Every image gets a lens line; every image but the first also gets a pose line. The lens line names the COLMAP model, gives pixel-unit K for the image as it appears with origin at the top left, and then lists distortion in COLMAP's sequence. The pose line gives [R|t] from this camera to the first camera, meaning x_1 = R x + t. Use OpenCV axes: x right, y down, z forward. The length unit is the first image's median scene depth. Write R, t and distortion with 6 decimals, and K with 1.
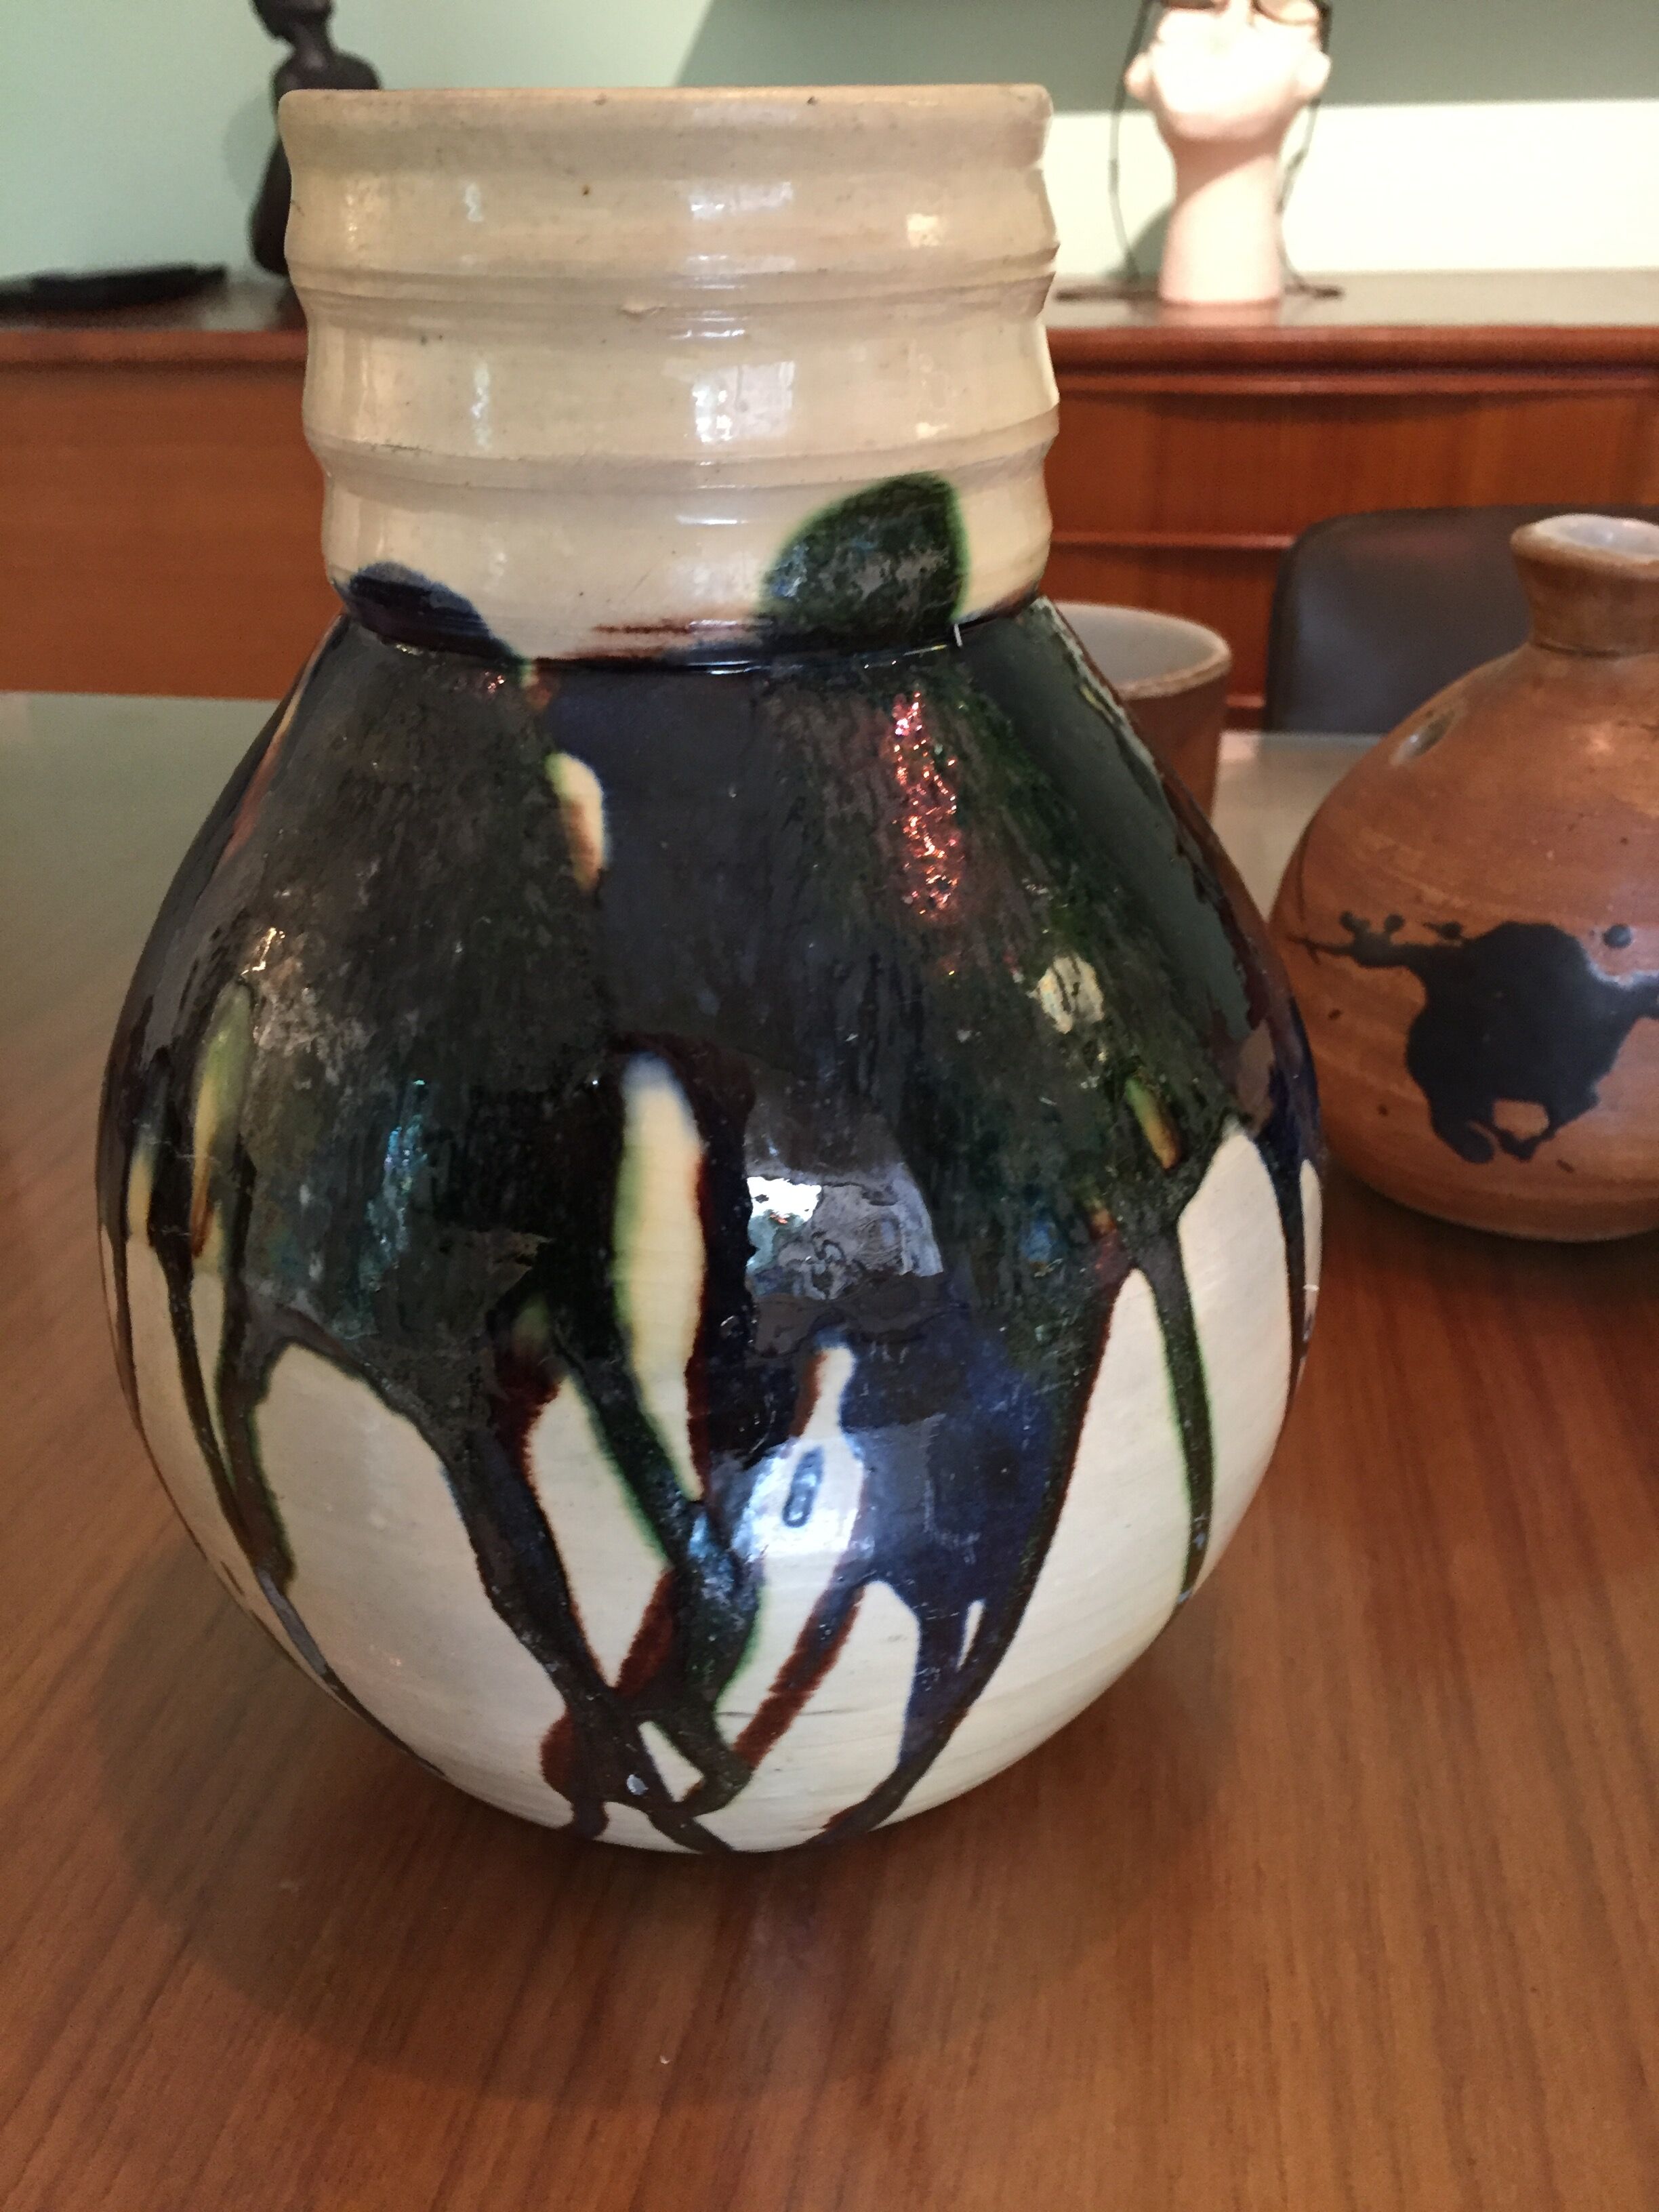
lens RADIAL K [[1871.9, 0, 829.5], [0, 1871.9, 1106.0], [0, 0, 1]] dist [0.051805, -0.106283]
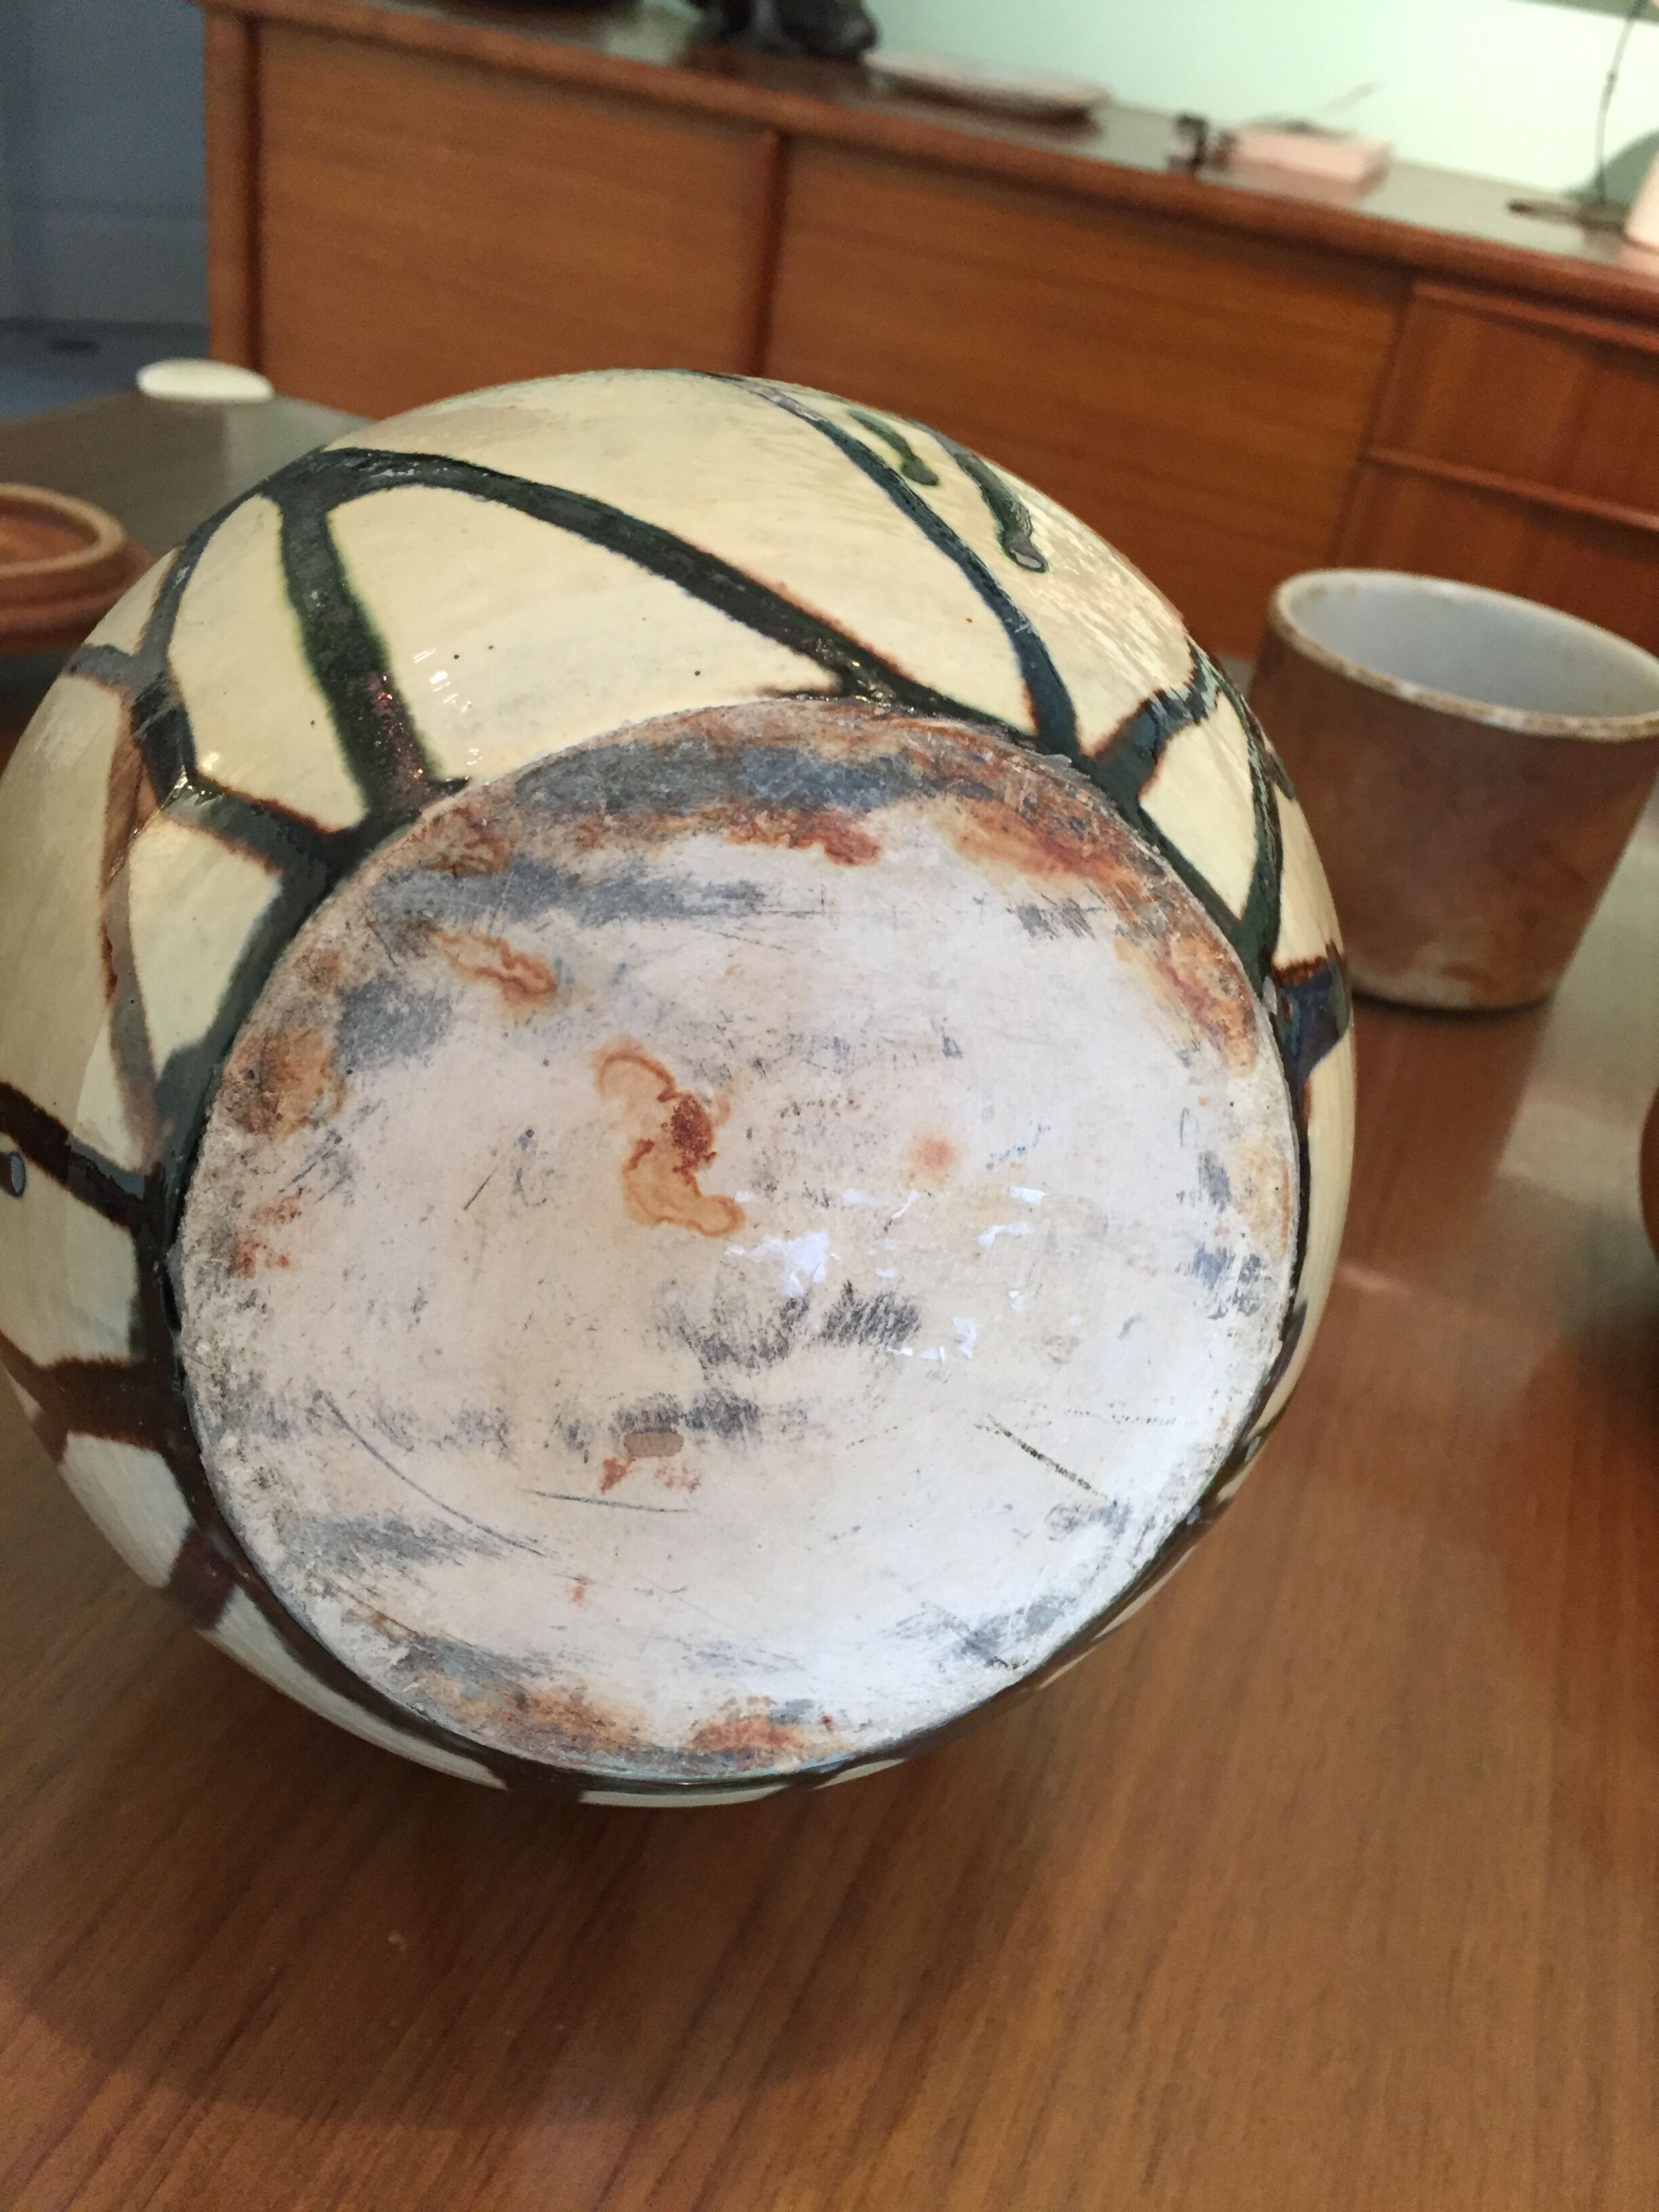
lens RADIAL K [[1871.9, 0, 829.5], [0, 1871.9, 1106.0], [0, 0, 1]] dist [0.051805, -0.106283]
pose [[0.966183, 0.247175, -0.073451, -0.071163], [-0.239599, 0.965857, 0.098549, -0.060509], [0.095302, -0.077618, 0.992418, 0.096389]]
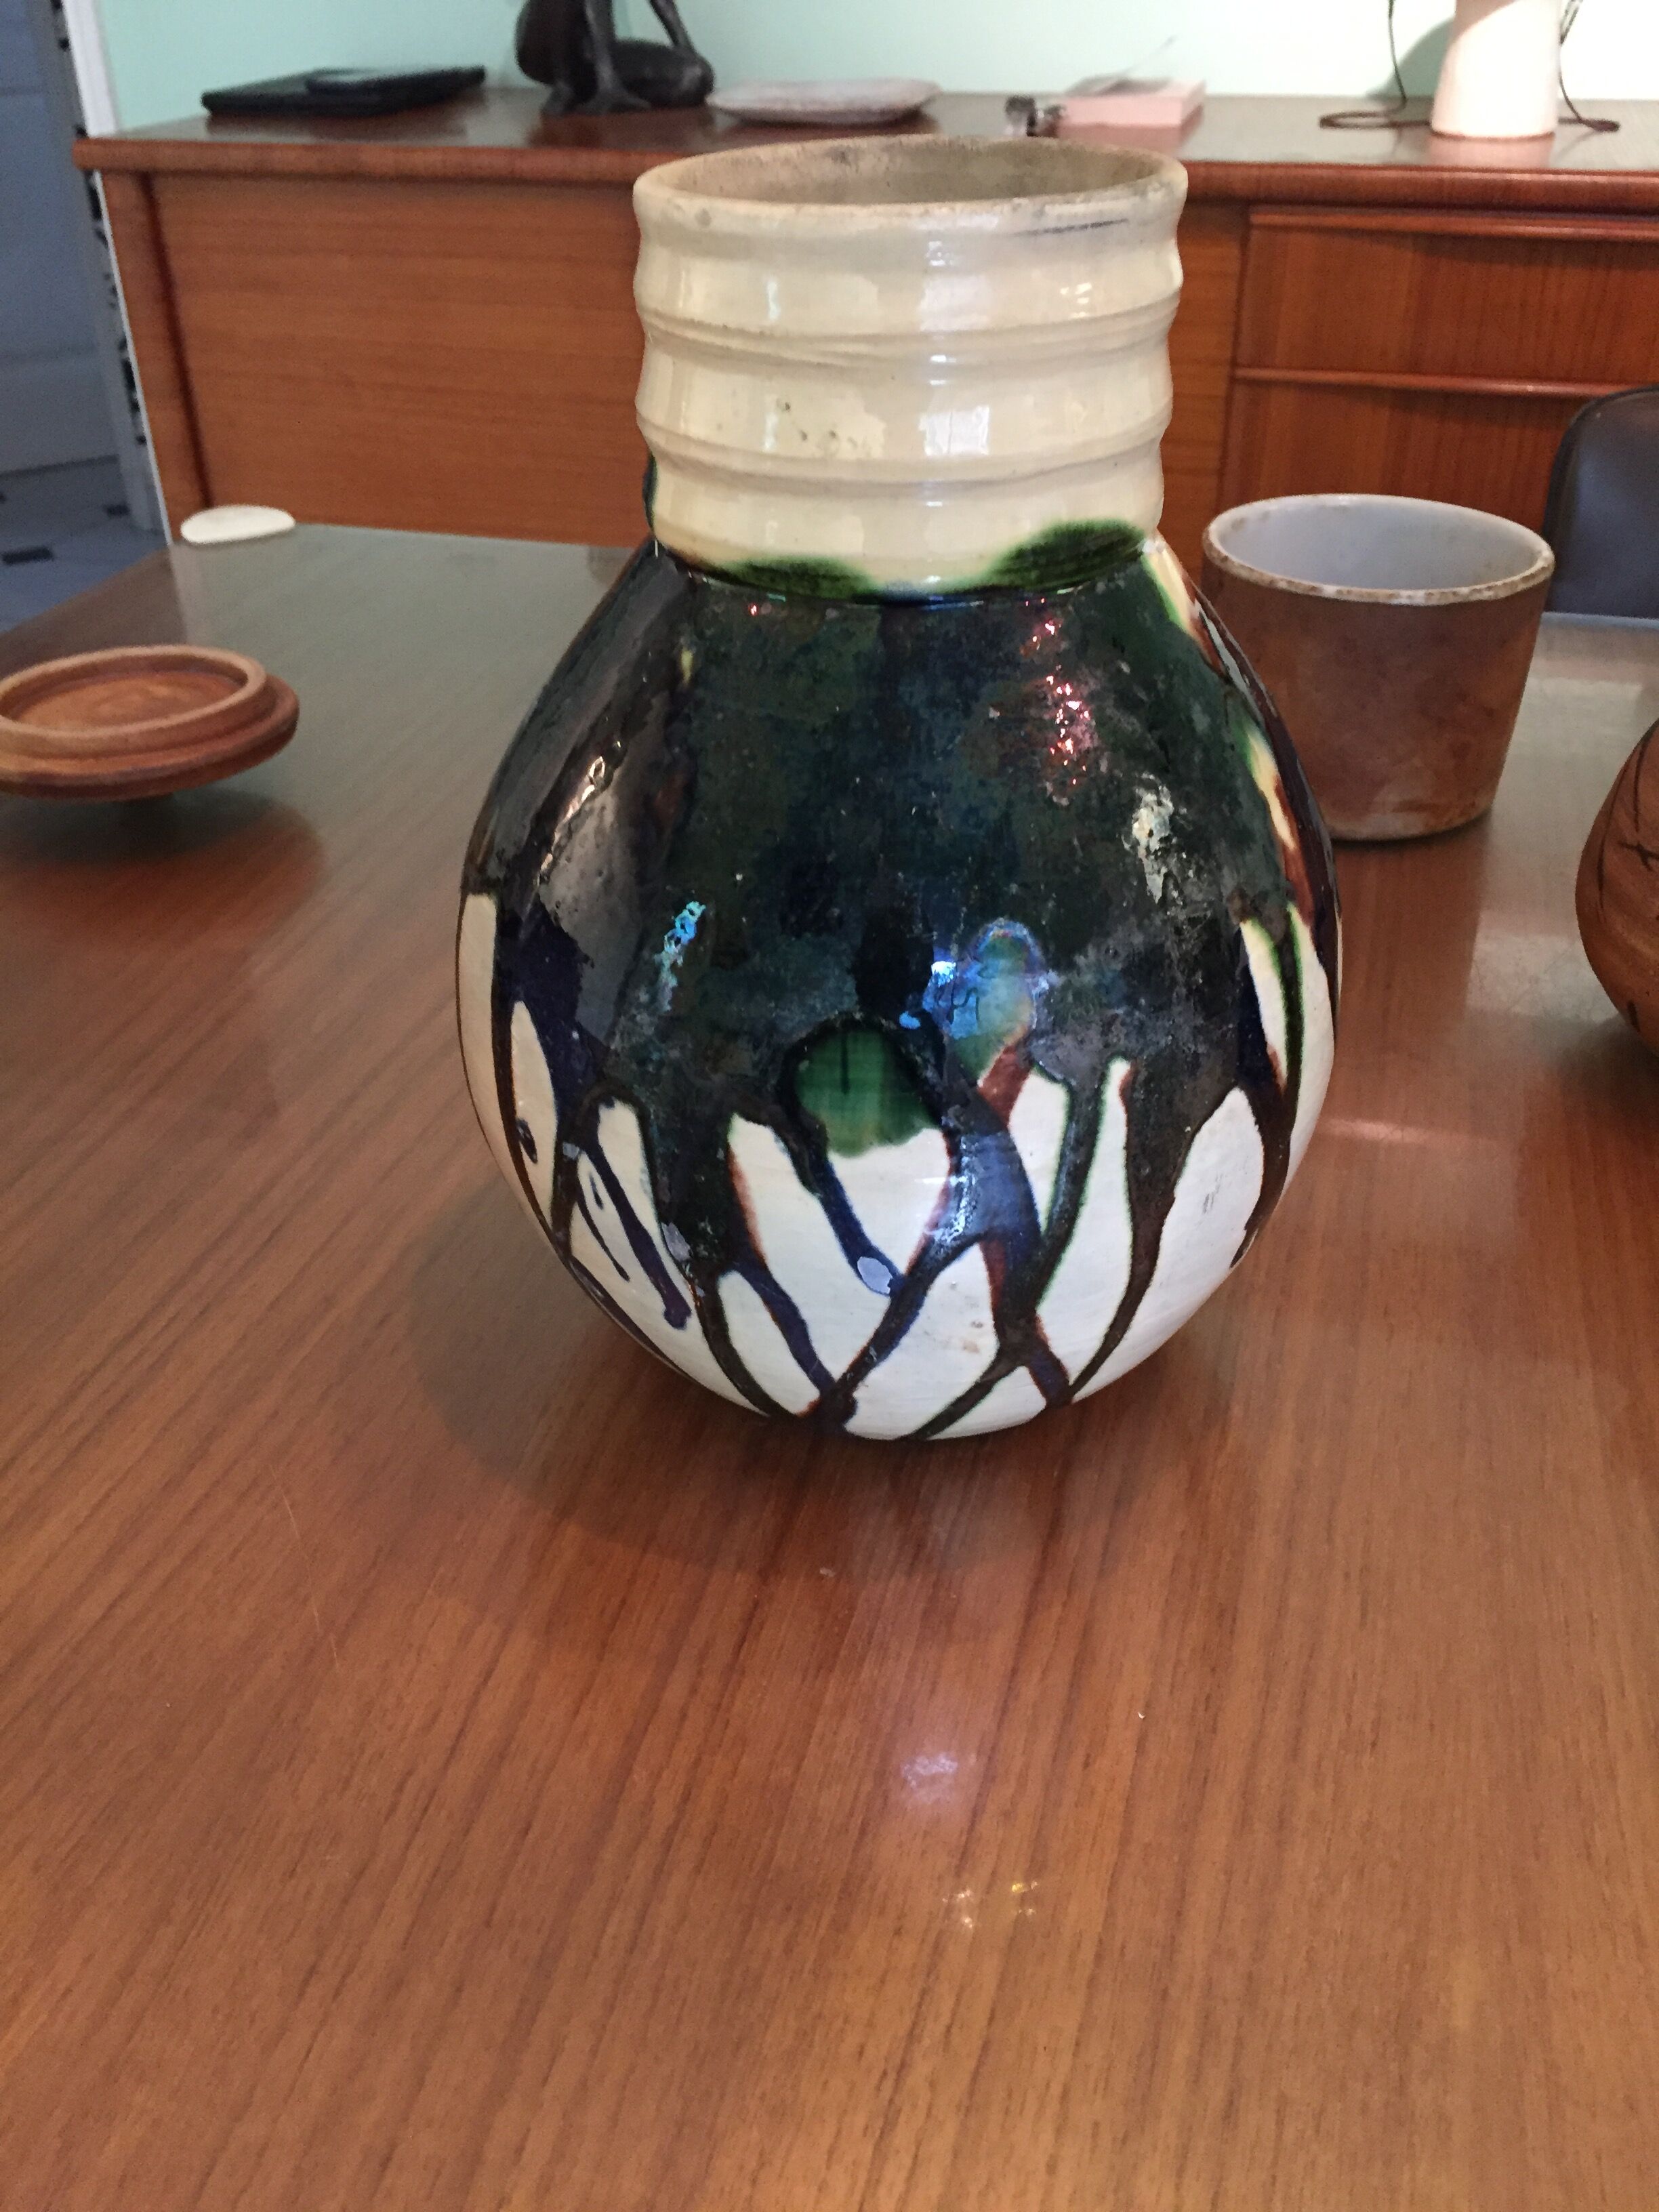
lens RADIAL K [[1877.6, 0, 821.3], [0, 1877.6, 1117.7], [0, 0, 1]] dist [0.057200, -0.102517]
pose [[0.996023, 0.057561, -0.068002, -0.128535], [-0.050013, 0.992901, 0.107917, -0.022574], [0.073731, -0.104087, 0.991831, -0.152497]]
